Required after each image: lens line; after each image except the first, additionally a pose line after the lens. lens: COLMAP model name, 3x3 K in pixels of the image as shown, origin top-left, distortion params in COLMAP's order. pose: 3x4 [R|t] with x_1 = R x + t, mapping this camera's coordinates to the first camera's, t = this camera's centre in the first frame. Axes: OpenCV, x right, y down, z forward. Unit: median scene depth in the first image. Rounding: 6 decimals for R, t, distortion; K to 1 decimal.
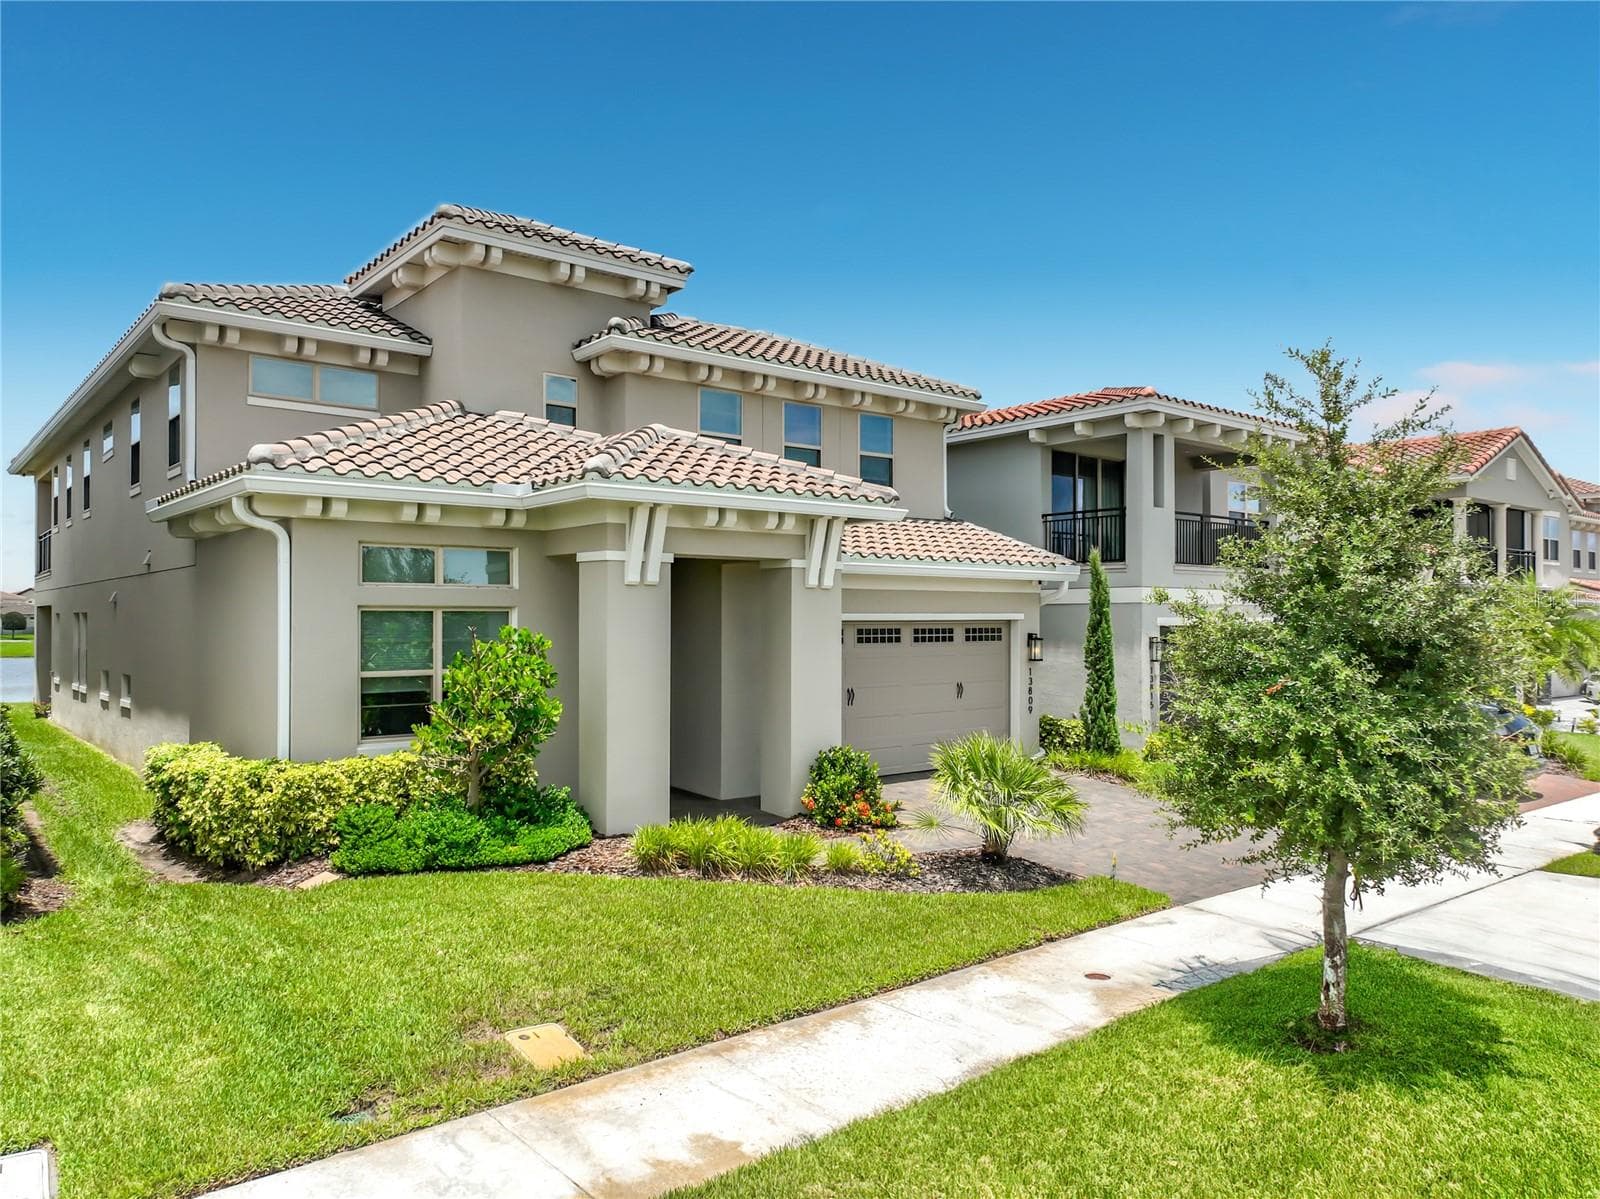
lens RADIAL K [[1123.1, 0, 802.5], [0, 1123.1, 600.7], [0, 0, 1]] dist [0.015619, 0.009487]
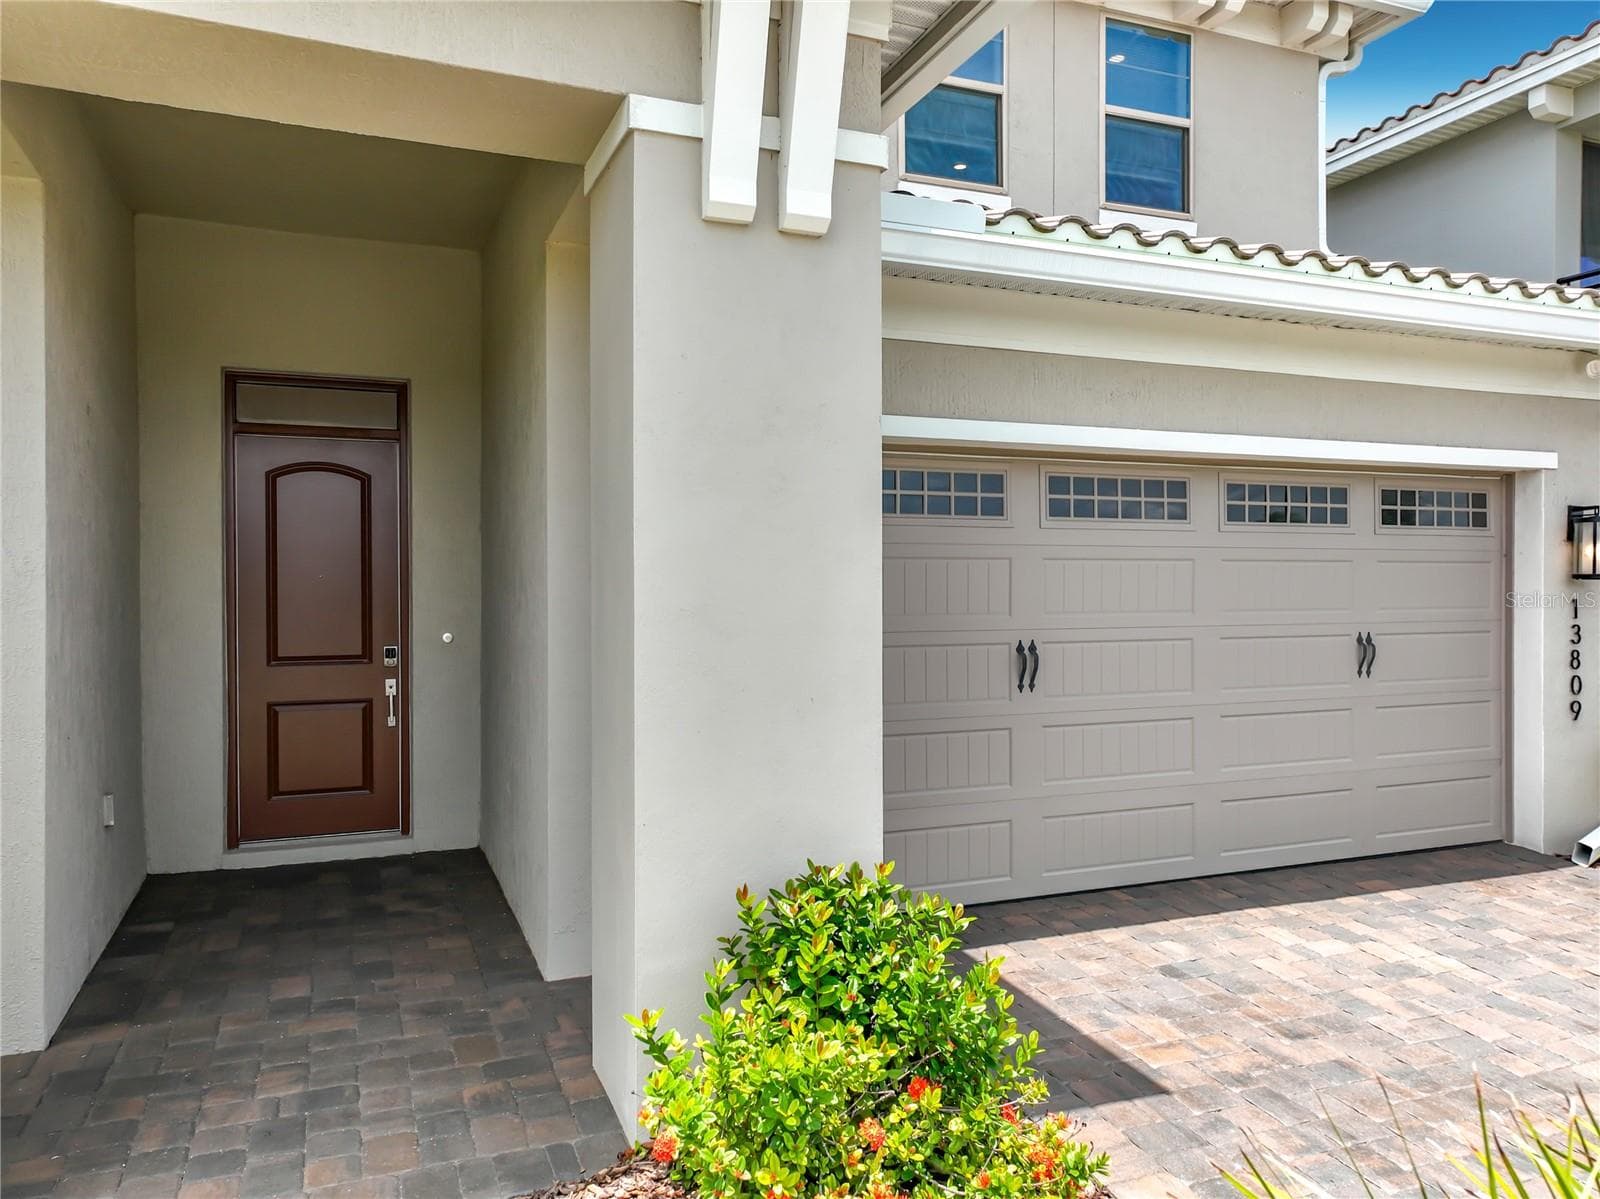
lens RADIAL K [[1123.1, 0, 827.2], [0, 1123.1, 598.8], [0, 0, 1]] dist [0.015619, 0.009487]
pose [[0.957783, -0.010875, -0.287286, 0.074279], [0.015329, 0.999795, 0.013257, 0.051861], [0.287083, -0.017101, 0.957753, 0.576385]]
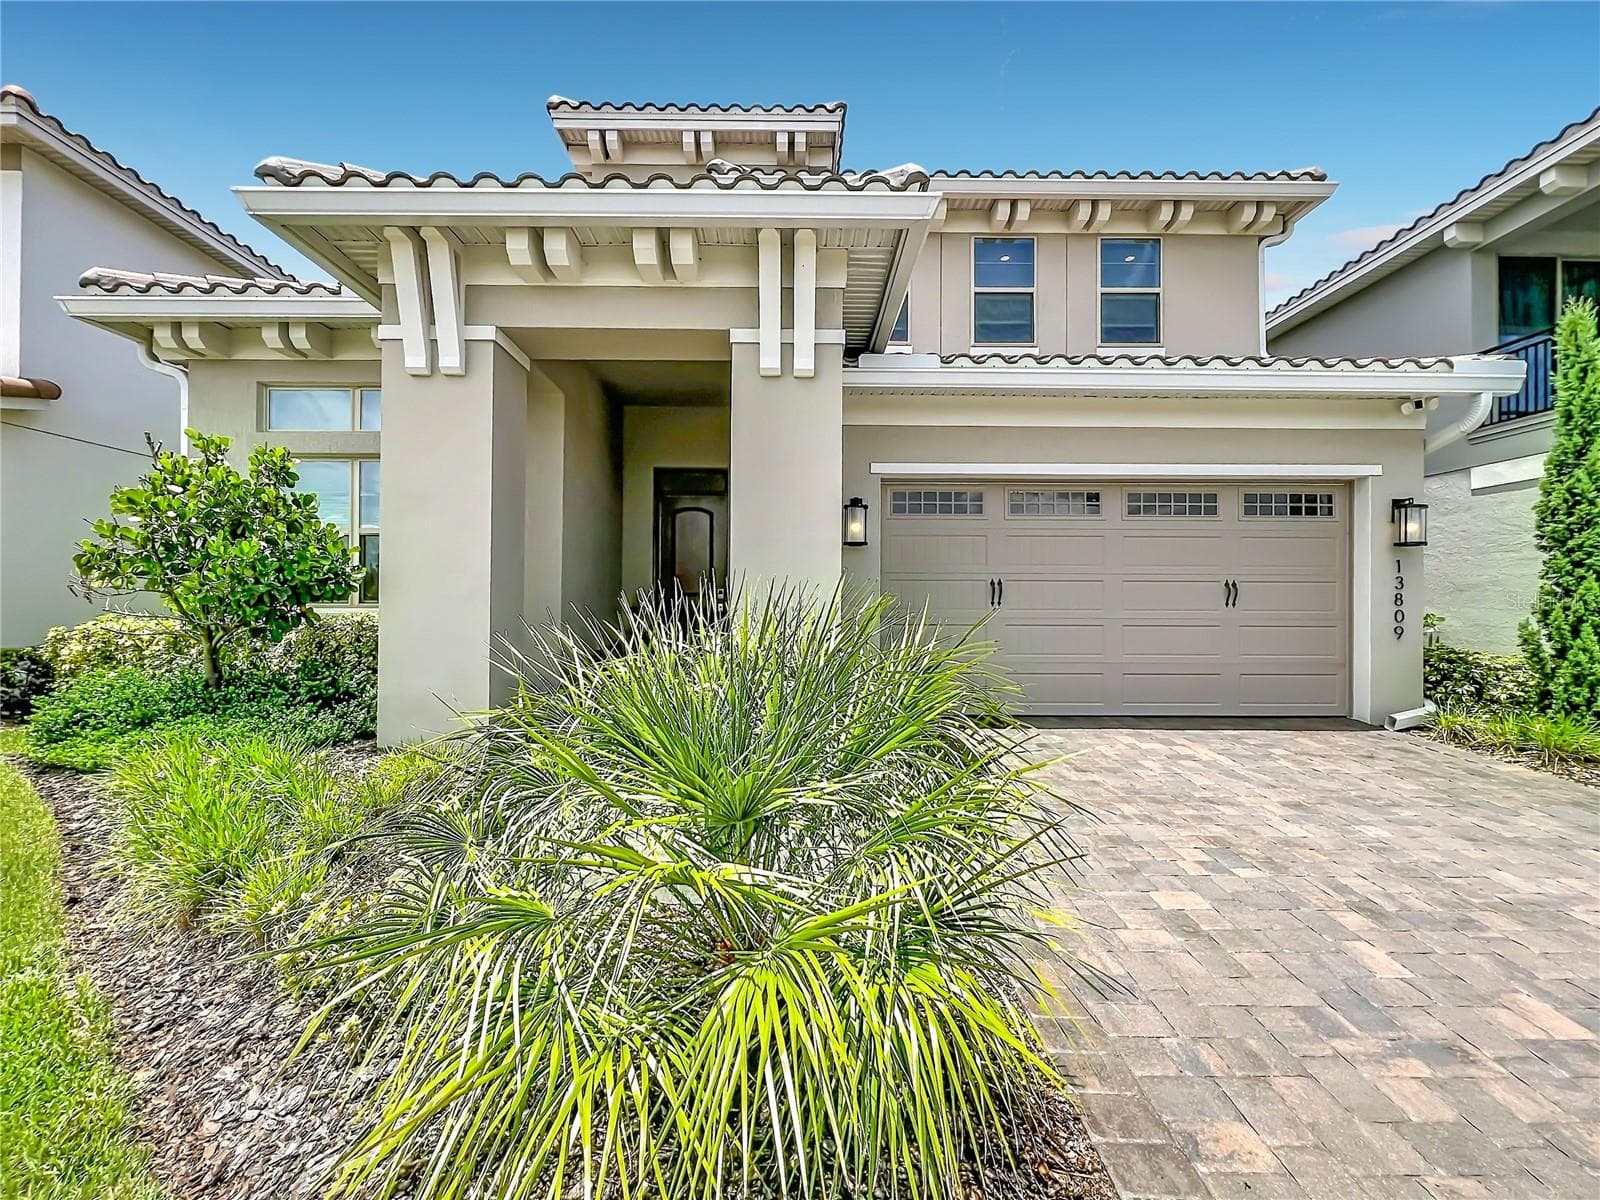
lens RADIAL K [[639.1, 0, 800.7], [0, 639.1, 601.2], [0, 0, 1]] dist [-0.002709, -0.000057]
pose [[0.776381, -0.003431, -0.630255, 0.172610], [0.005183, 0.999986, 0.000940, 0.079981], [0.630243, -0.003996, 0.776388, 0.563728]]
